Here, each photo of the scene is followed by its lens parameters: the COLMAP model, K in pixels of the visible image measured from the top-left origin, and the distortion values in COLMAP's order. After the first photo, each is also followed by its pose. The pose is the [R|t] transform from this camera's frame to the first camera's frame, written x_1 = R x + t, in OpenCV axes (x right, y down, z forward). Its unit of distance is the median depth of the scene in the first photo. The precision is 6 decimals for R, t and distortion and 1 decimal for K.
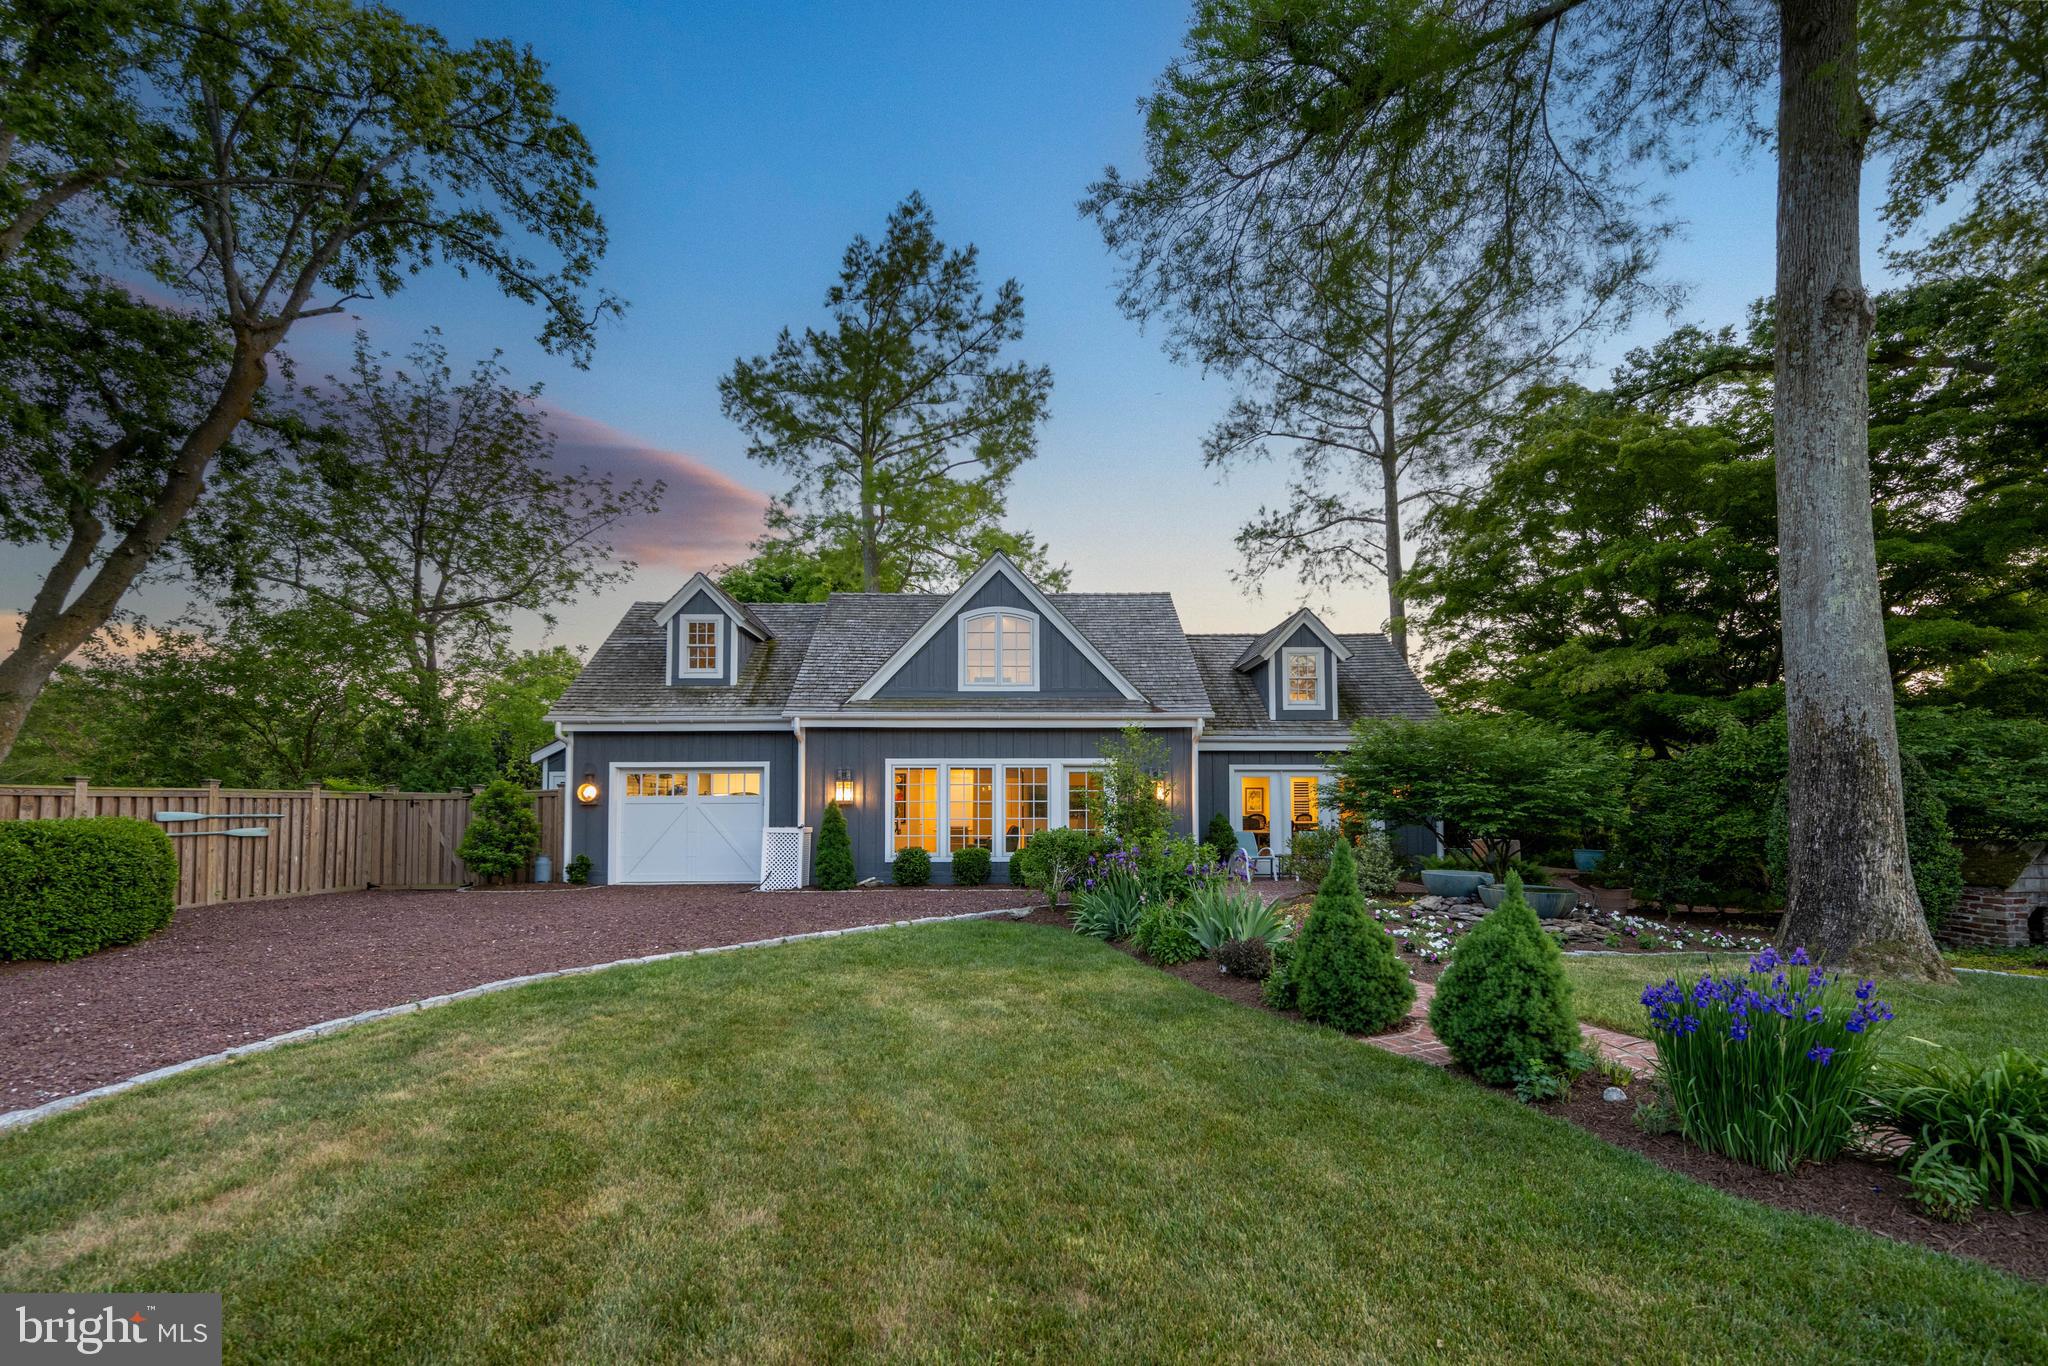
lens RADIAL K [[915.7, 0, 1038.5], [0, 915.7, 757.0], [0, 0, 1]] dist [-0.001159, -0.000835]
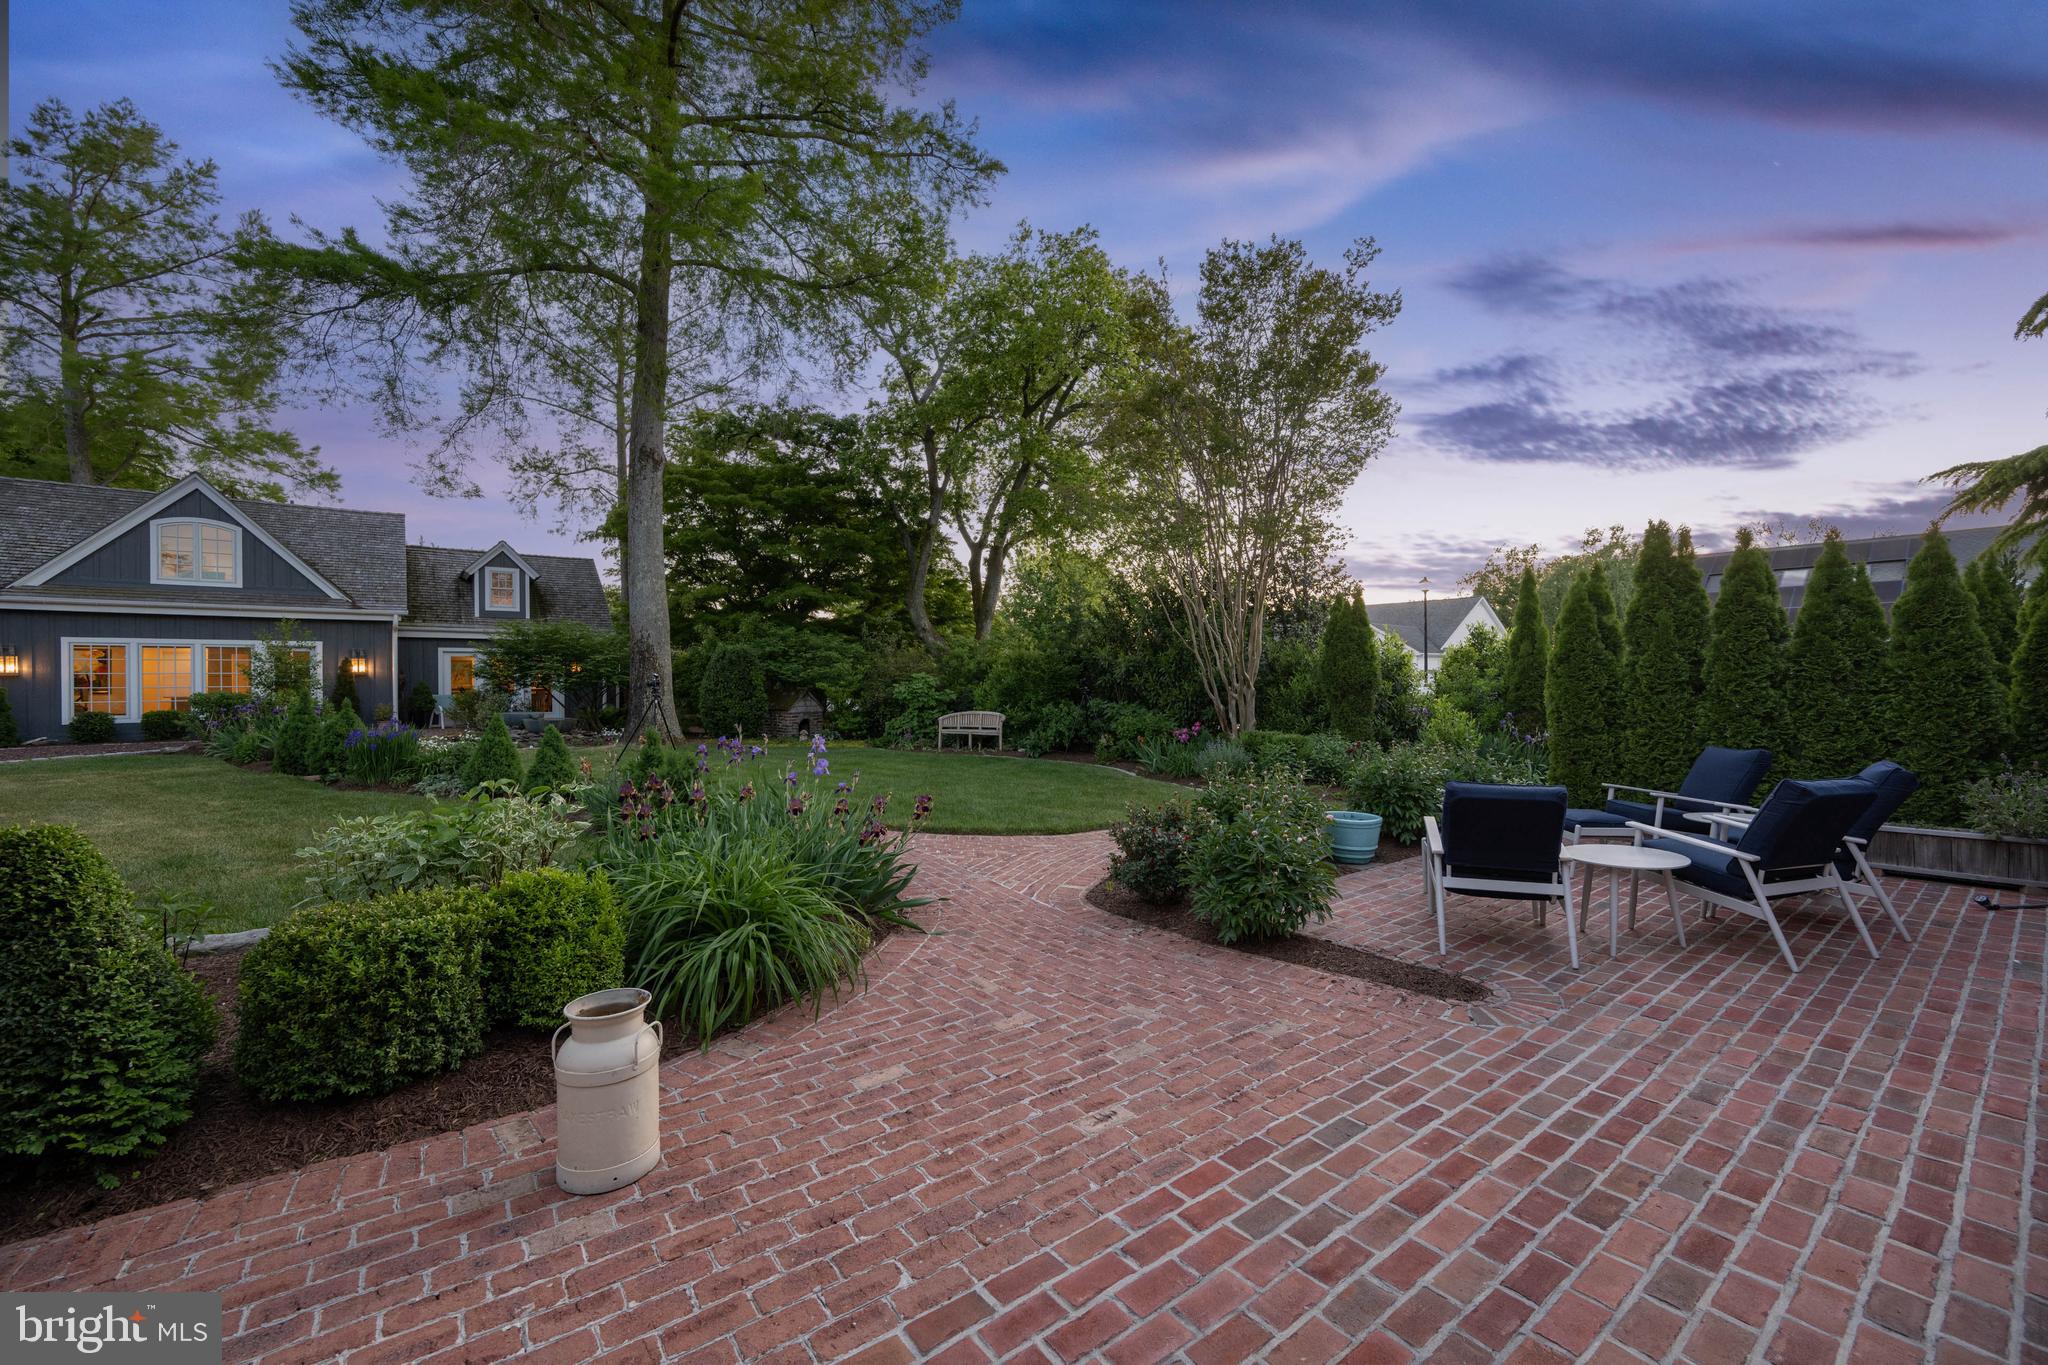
lens RADIAL K [[803.1, 0, 1018.7], [0, 803.1, 686.7], [0, 0, 1]] dist [-0.004661, 0.001070]
pose [[0.806940, -0.005128, 0.590611, 0.216726], [-0.029341, 0.998380, 0.048756, -0.018972], [-0.589904, -0.056673, 0.805482, -0.562060]]
